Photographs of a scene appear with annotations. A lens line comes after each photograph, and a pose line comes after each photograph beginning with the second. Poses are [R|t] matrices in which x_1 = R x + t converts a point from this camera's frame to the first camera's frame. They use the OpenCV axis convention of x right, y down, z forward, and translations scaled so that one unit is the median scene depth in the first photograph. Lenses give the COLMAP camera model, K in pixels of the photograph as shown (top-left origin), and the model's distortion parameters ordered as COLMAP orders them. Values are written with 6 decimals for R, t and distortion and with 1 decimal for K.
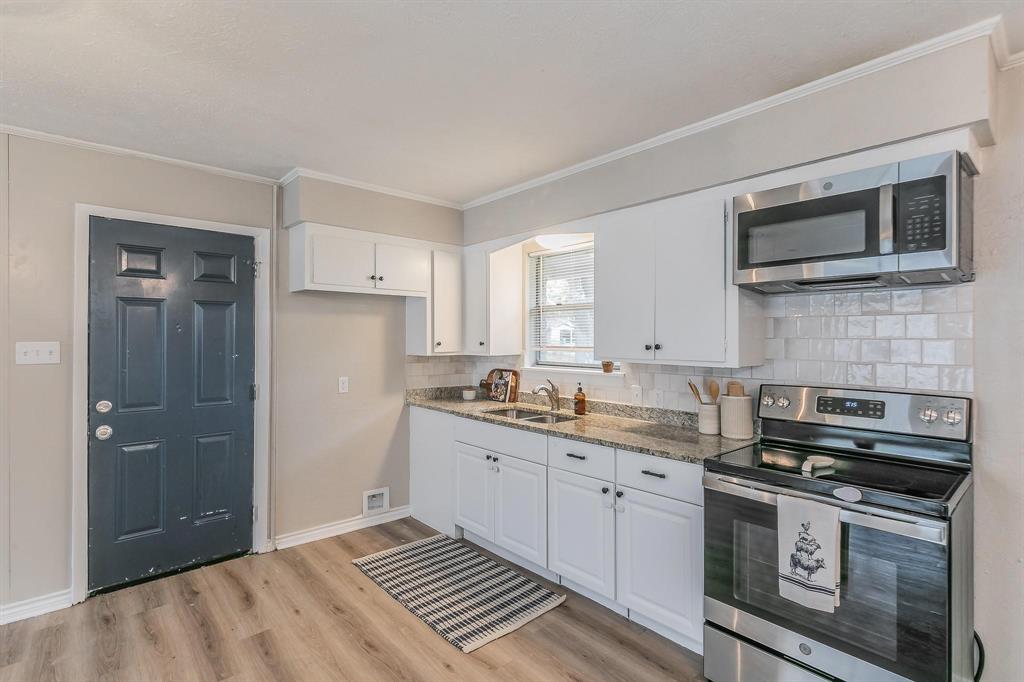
lens RADIAL K [[490.5, 0, 511.5], [0, 490.5, 334.1], [0, 0, 1]] dist [-0.001186, -0.000537]
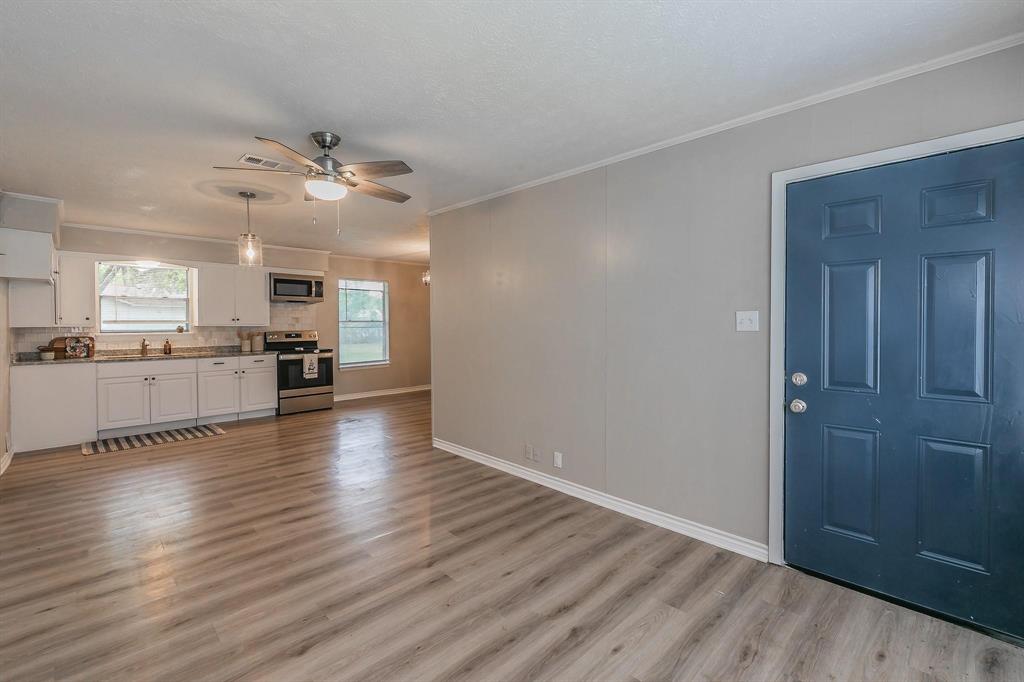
lens RADIAL K [[455.8, 0, 517.2], [0, 455.8, 332.5], [0, 0, 1]] dist [0.000584, -0.000337]
pose [[-0.060034, -0.020184, 0.997992, -2.046832], [-0.005525, 0.999787, 0.019888, 0.035109], [-0.998181, -0.004320, -0.060133, -0.330055]]
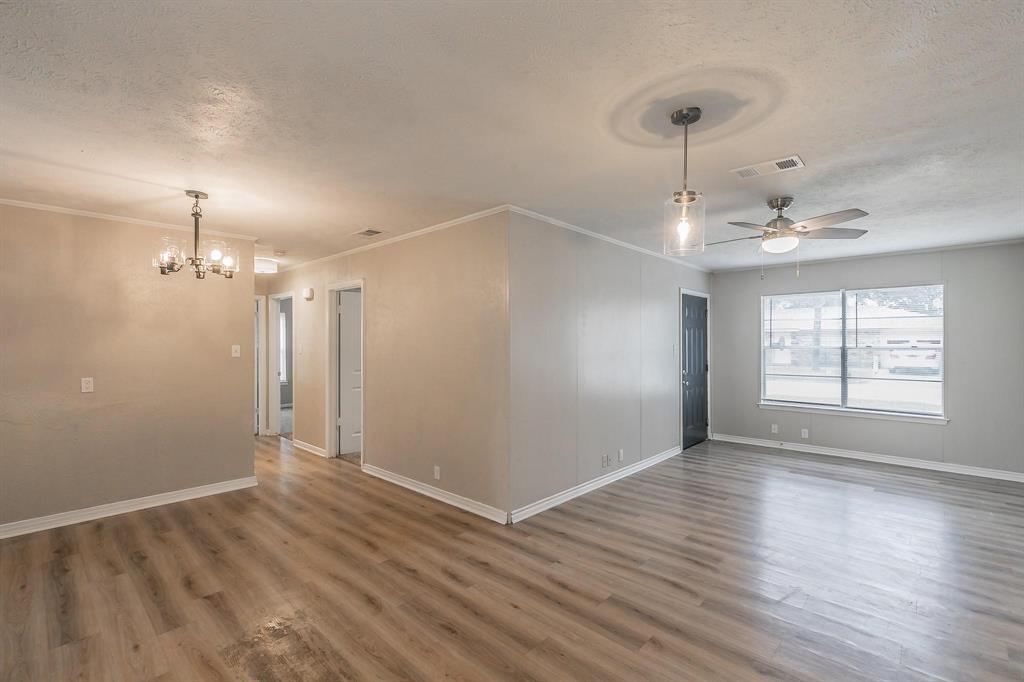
lens RADIAL K [[457.6, 0, 516.0], [0, 457.6, 343.6], [0, 0, 1]] dist [-0.000137, -0.000358]
pose [[-0.993433, 0.003059, -0.114379, -0.194999], [0.003605, 0.999983, -0.004568, 0.007604], [0.114363, -0.004950, -0.993427, 1.138390]]
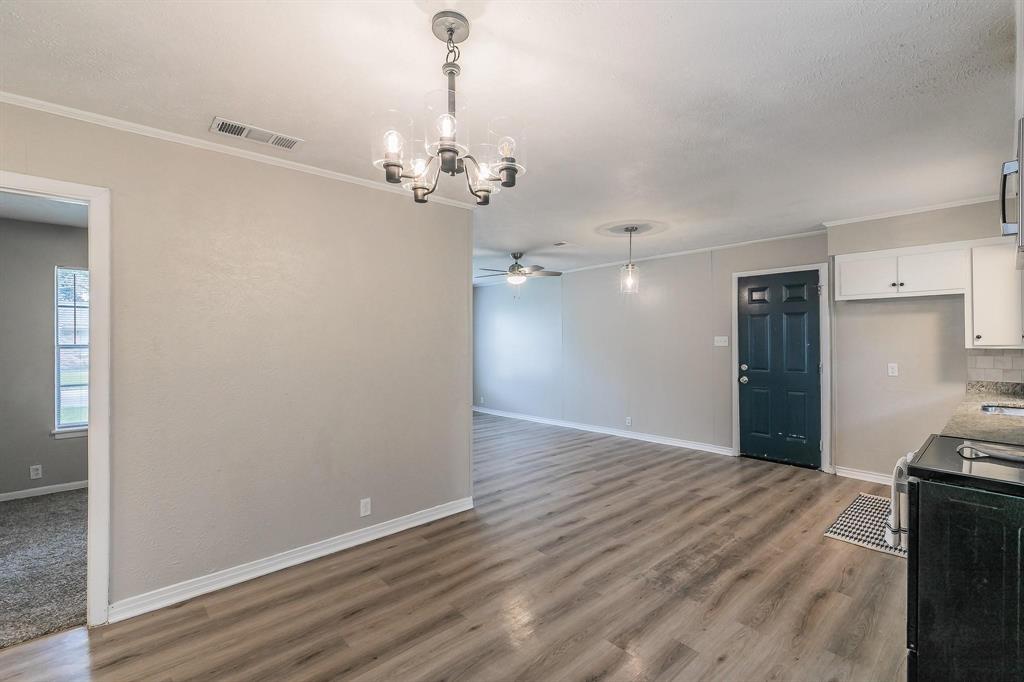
lens RADIAL K [[450.4, 0, 541.0], [0, 450.4, 338.5], [0, 0, 1]] dist [0.001339, 0.000177]
pose [[0.058731, -0.001822, -0.998272, 0.991390], [0.014427, 0.999895, -0.000976, 0.013690], [0.998170, -0.014345, 0.058751, 0.025648]]
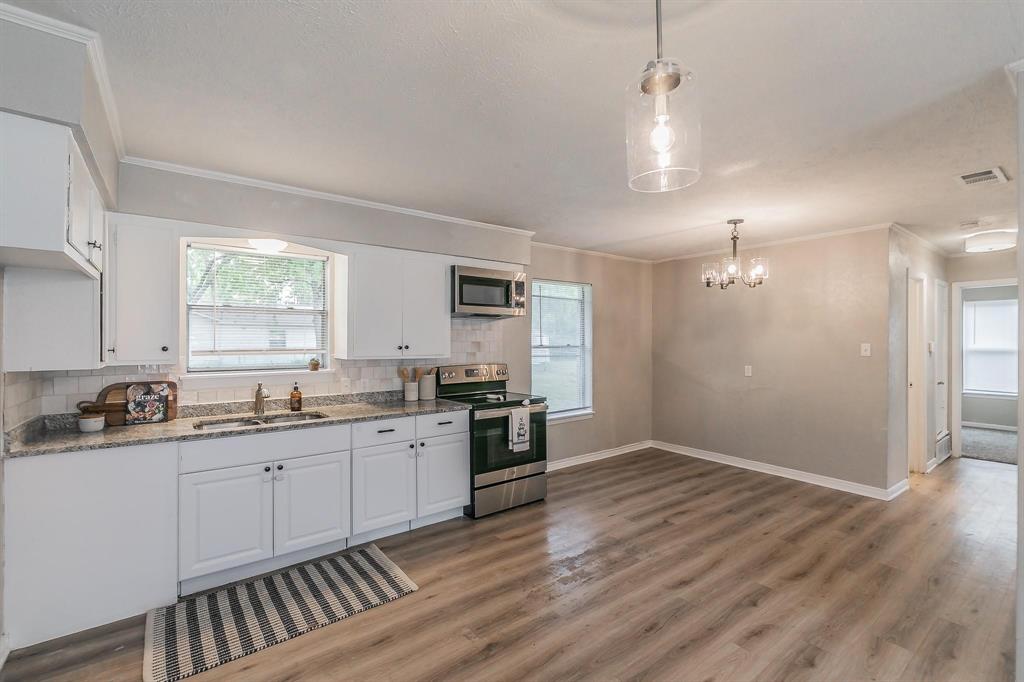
lens RADIAL K [[453.8, 0, 505.8], [0, 453.8, 341.2], [0, 0, 1]] dist [-0.001190, -0.000225]
pose [[0.073661, -0.003362, 0.997278, -0.966623], [-0.008964, 0.999952, 0.004033, -0.000352], [-0.997243, -0.009236, 0.073628, 0.536321]]
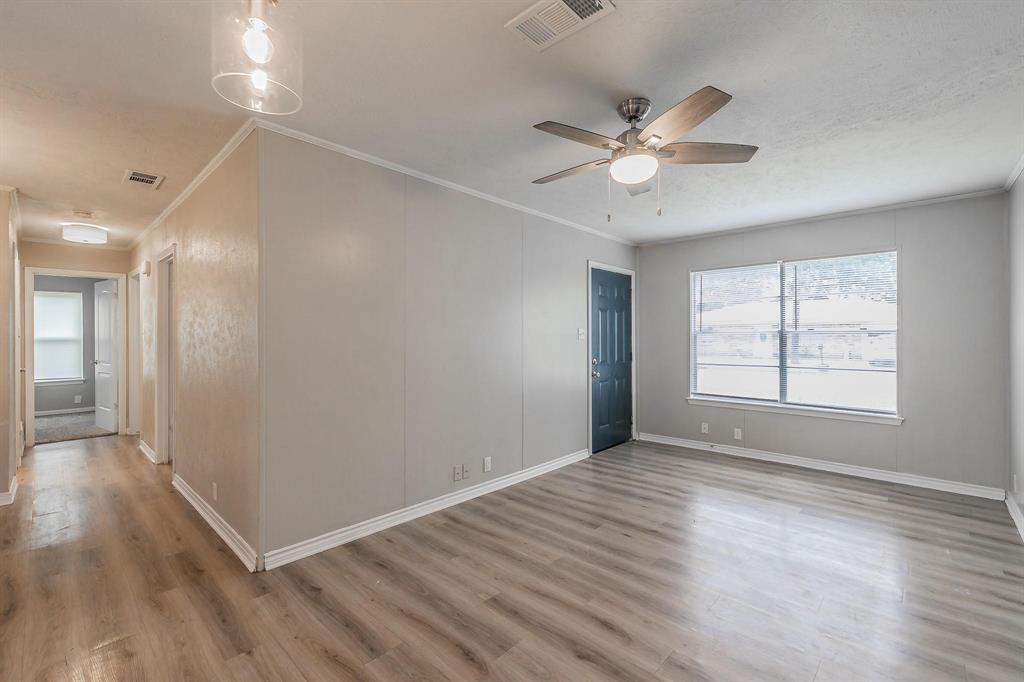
lens RADIAL K [[440.3, 0, 515.9], [0, 440.3, 337.4], [0, 0, 1]] dist [-0.004315, -0.000538]
pose [[-0.993861, 0.003737, -0.110574, -0.716918], [0.004461, 0.999970, -0.006301, 0.050453], [0.110547, -0.006756, -0.993848, 0.791713]]
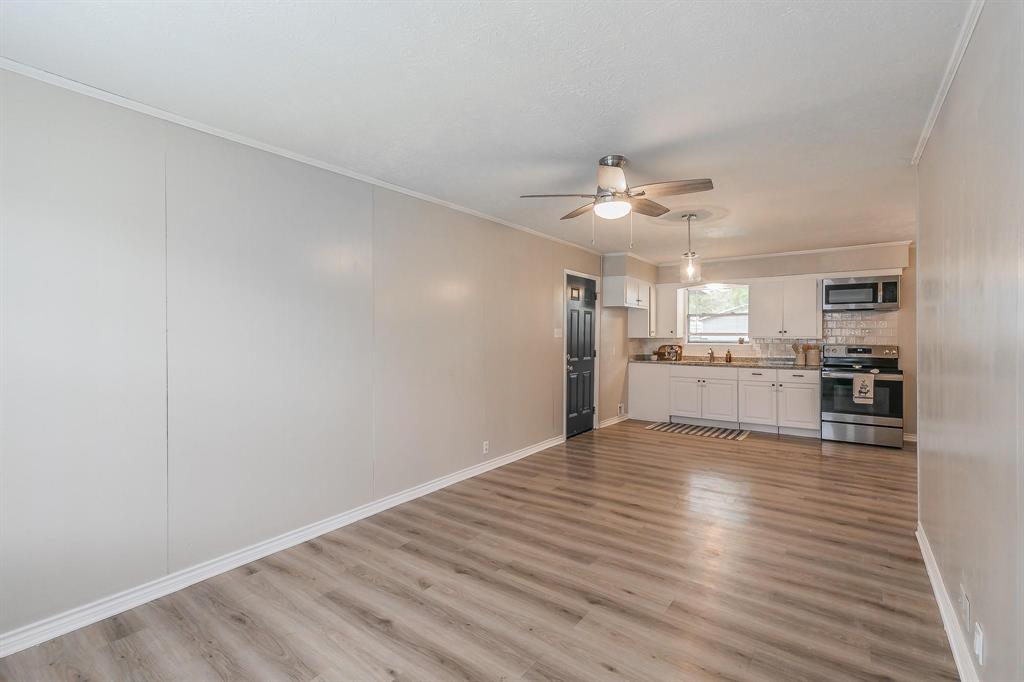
lens RADIAL K [[448.0, 0, 506.1], [0, 448.0, 336.2], [0, 0, 1]] dist [0.000622, -0.000015]
pose [[0.980139, 0.002942, 0.198290, -1.475389], [-0.004636, 0.999957, 0.008079, 0.033834], [-0.198257, -0.008838, 0.980110, -0.944415]]
